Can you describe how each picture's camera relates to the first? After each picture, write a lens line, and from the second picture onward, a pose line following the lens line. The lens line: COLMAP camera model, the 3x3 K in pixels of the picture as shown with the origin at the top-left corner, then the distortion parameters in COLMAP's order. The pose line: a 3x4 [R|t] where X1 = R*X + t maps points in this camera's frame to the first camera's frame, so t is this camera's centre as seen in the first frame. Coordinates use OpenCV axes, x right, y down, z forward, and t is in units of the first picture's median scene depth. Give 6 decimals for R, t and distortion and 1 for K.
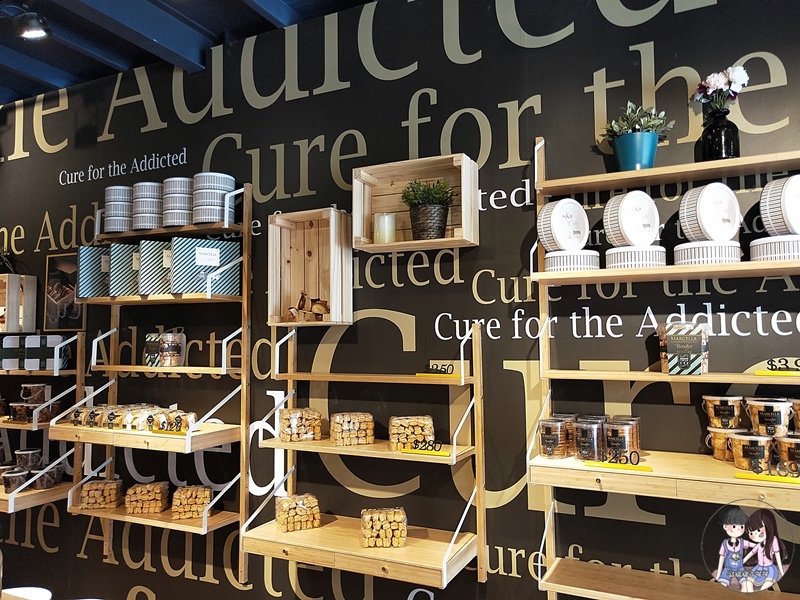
lens RADIAL K [[626.8, 0, 399.5], [0, 626.8, 303.1], [0, 0, 1]] dist [0.042603, -0.023633]
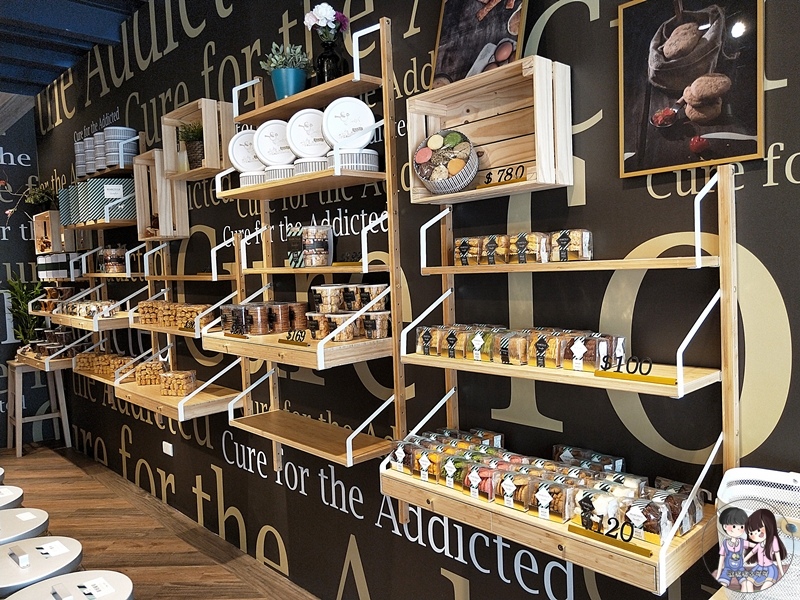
lens RADIAL K [[626.8, 0, 395.6], [0, 626.8, 301.9], [0, 0, 1]] dist [0.042603, -0.023633]
pose [[0.931704, -0.003960, -0.363196, 0.829497], [0.053614, 0.990486, 0.126737, 0.024695], [0.359239, -0.137554, 0.923053, -0.078513]]
